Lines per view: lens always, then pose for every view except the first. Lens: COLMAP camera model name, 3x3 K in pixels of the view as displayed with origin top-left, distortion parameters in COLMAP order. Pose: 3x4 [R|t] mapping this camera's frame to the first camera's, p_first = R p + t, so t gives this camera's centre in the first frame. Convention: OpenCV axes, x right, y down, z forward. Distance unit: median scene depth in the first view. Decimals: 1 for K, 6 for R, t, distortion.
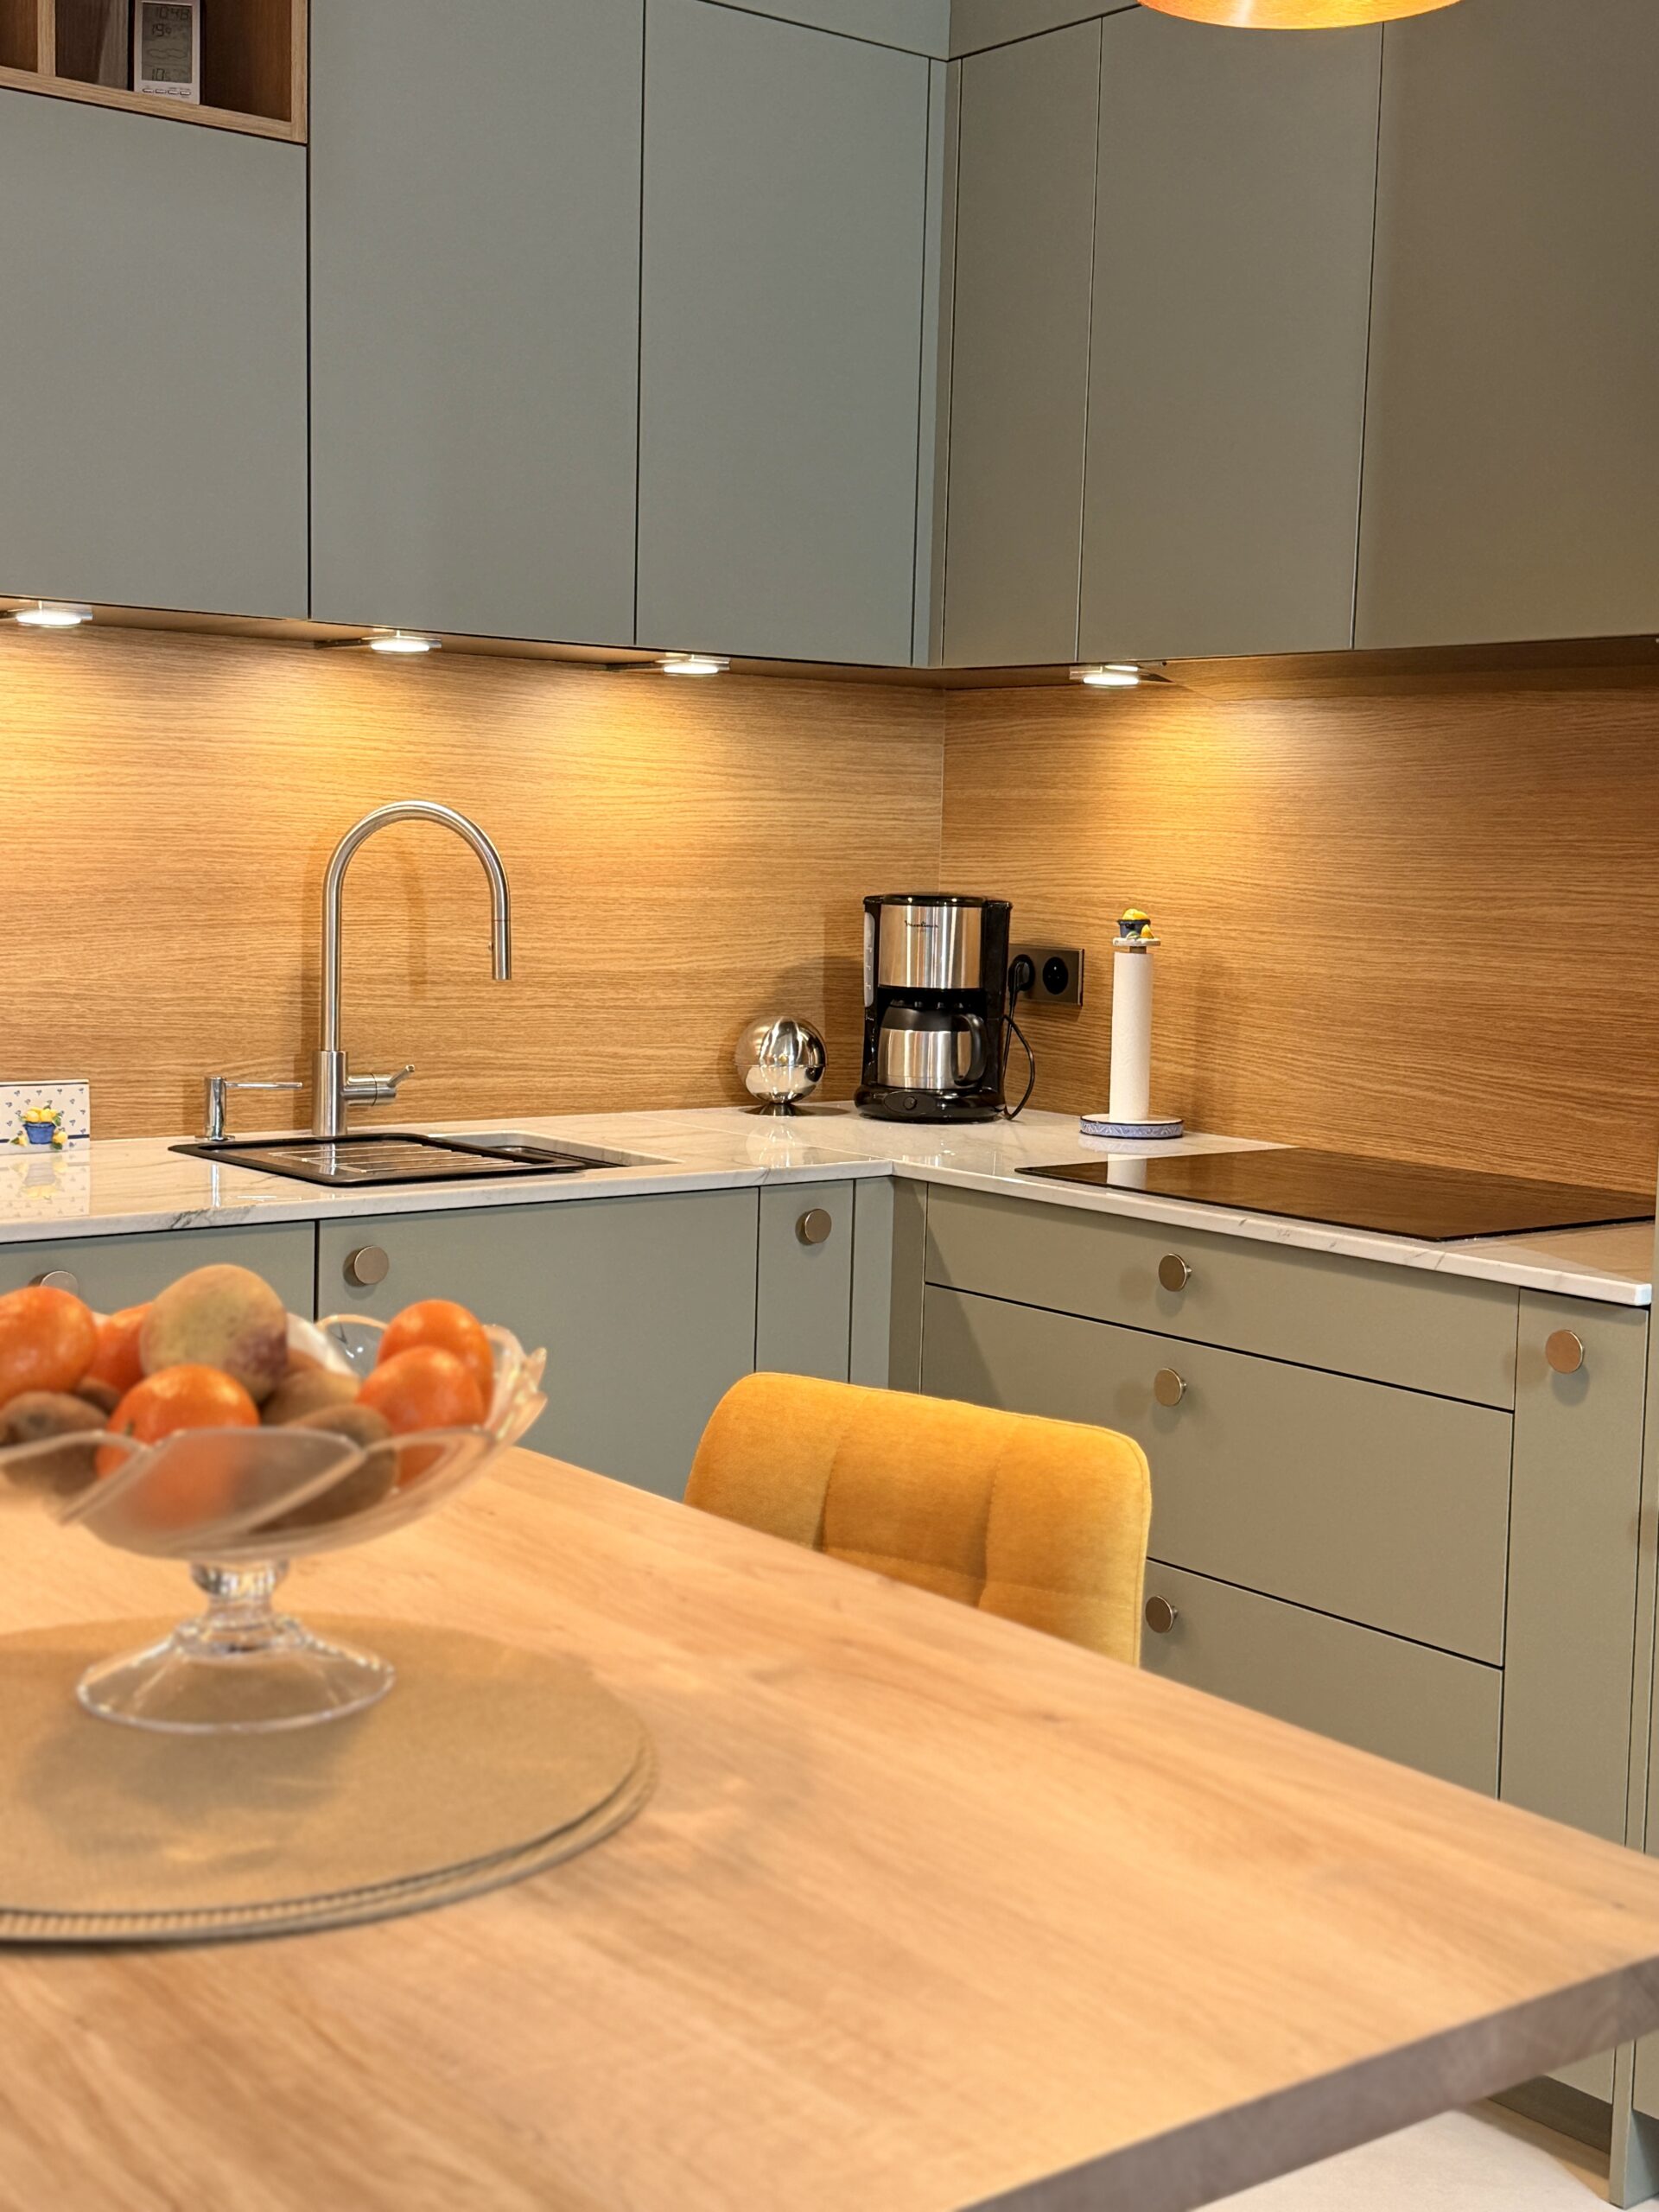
lens RADIAL K [[2762.2, 0, 845.3], [0, 2762.2, 1109.1], [0, 0, 1]] dist [0.108319, 0.000000]
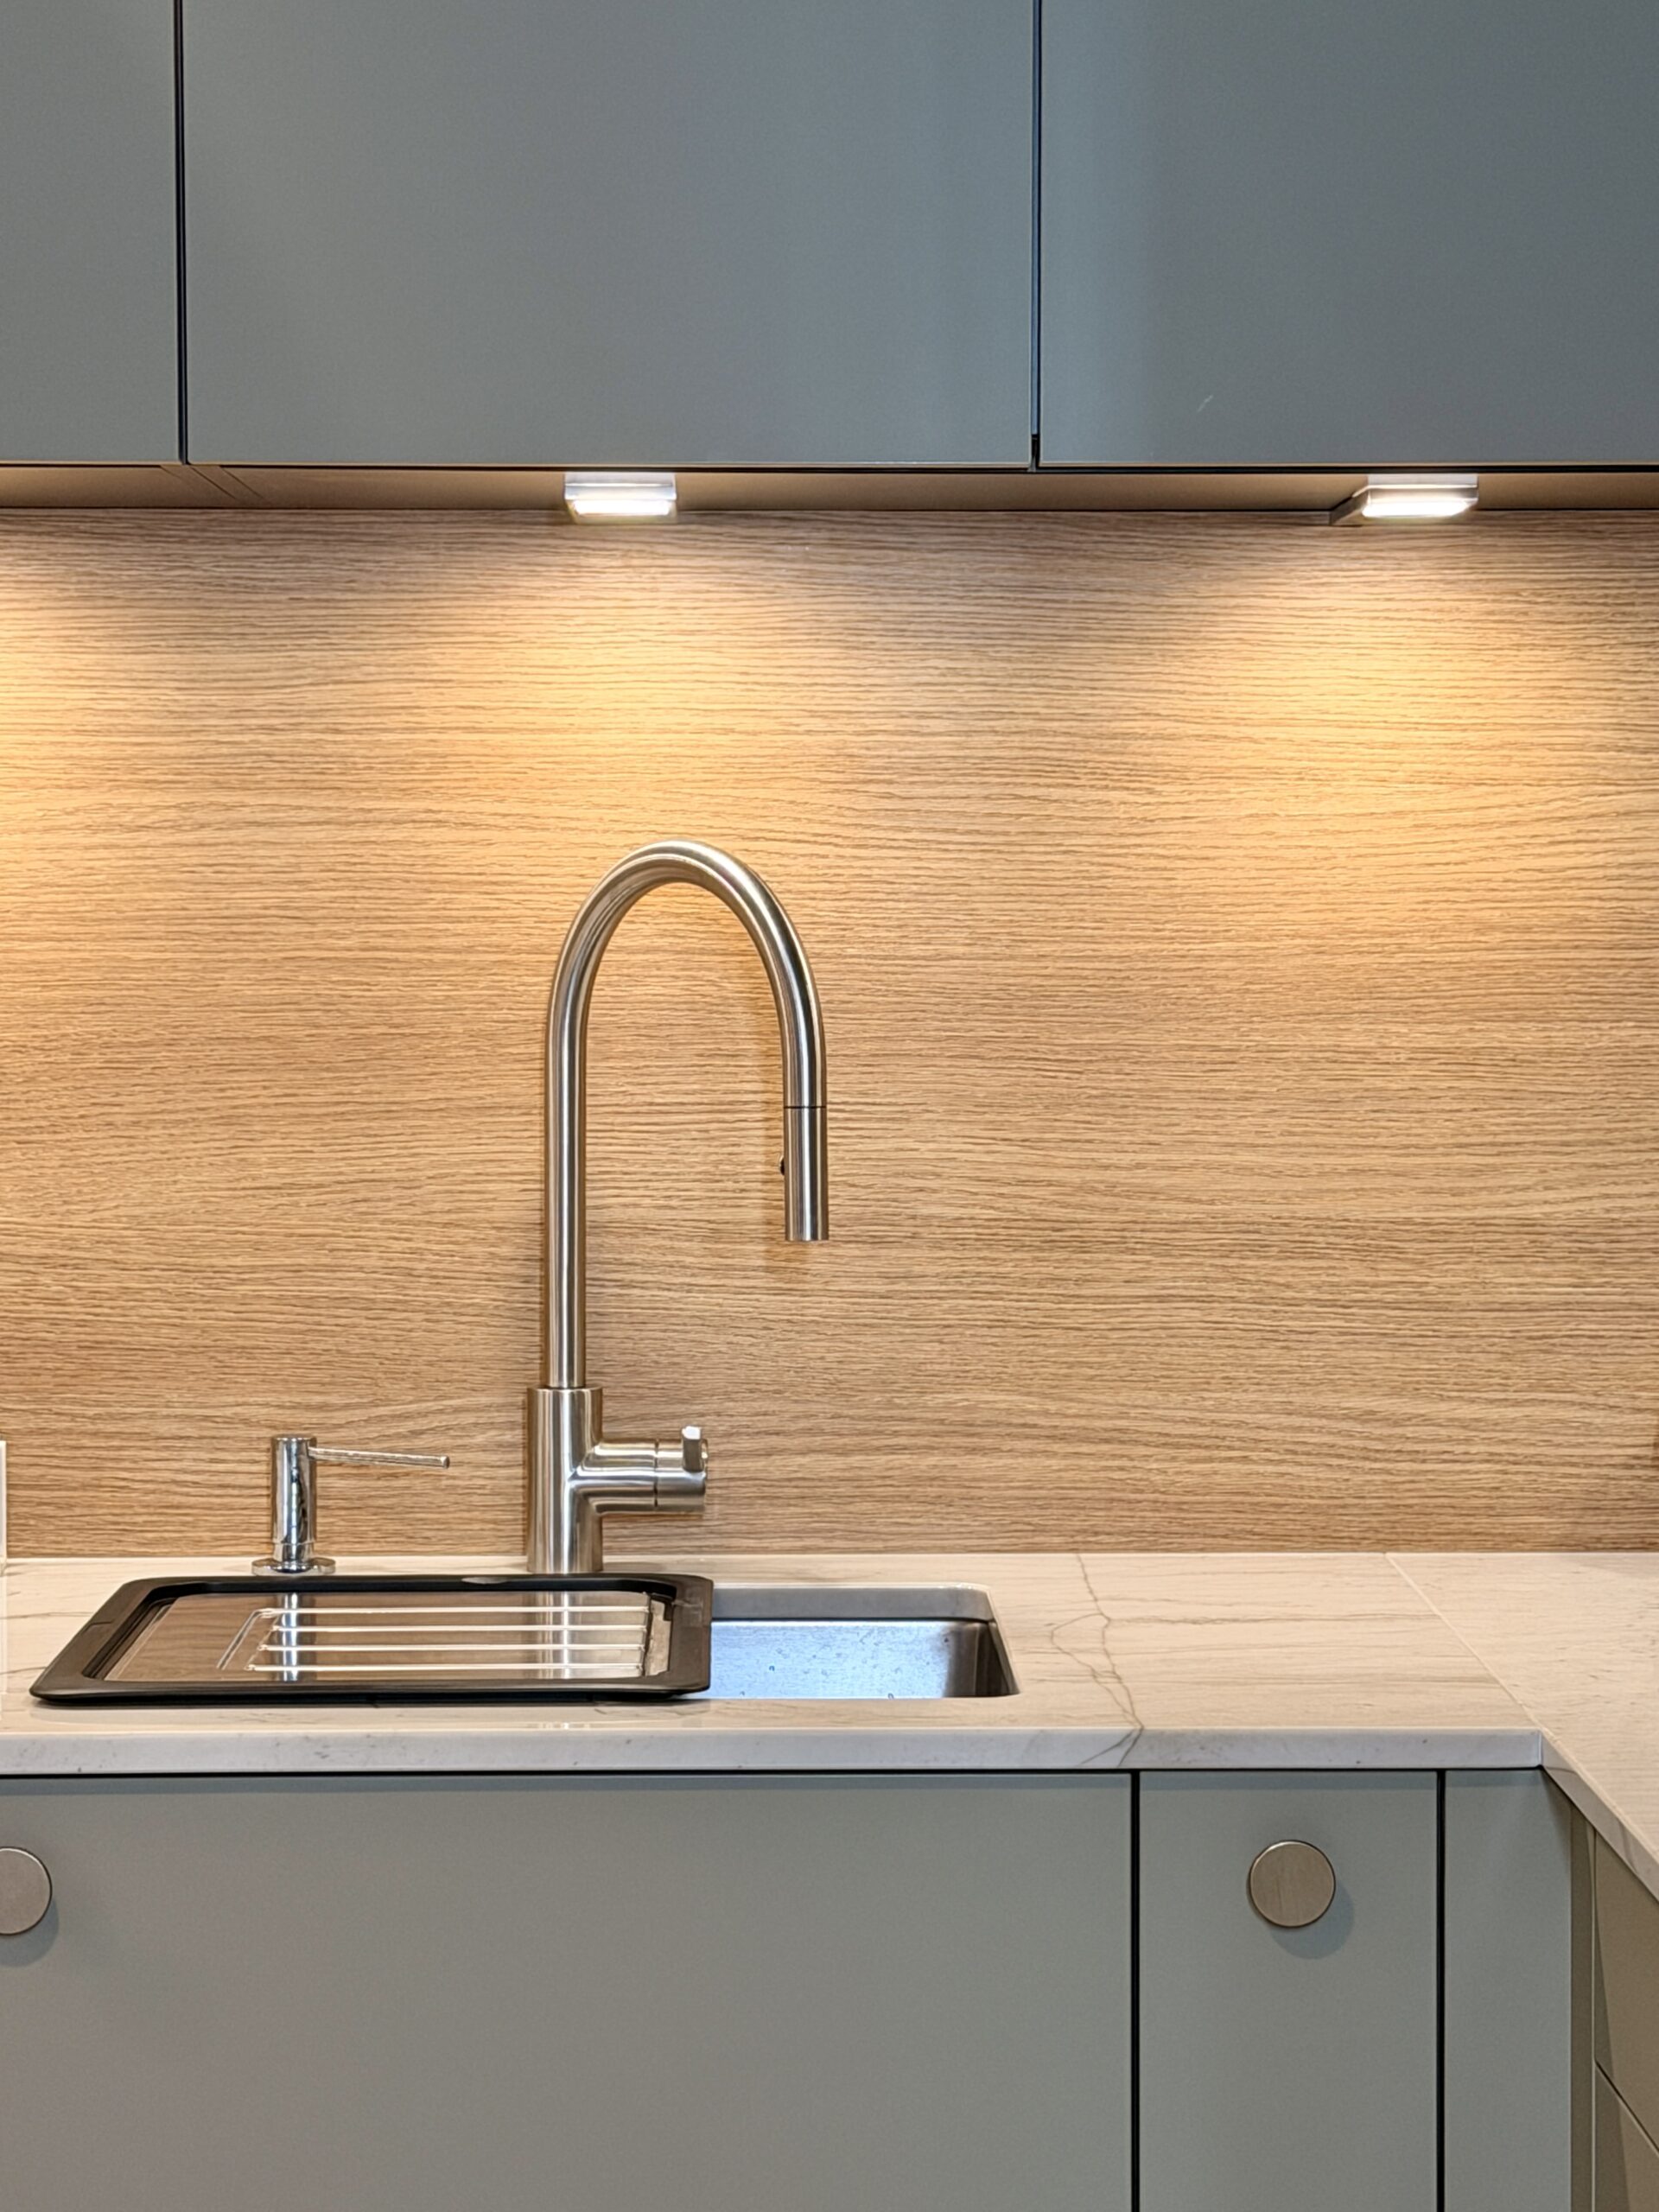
lens RADIAL K [[4975.4, 0, 817.3], [0, 4975.4, 1109.1], [0, 0, 1]] dist [0.131538, 0.000000]
pose [[0.787839, 0.004689, -0.615863, 0.336456], [-0.040455, 0.998205, -0.044151, -0.030539], [0.614551, 0.059699, 0.786615, 0.352852]]
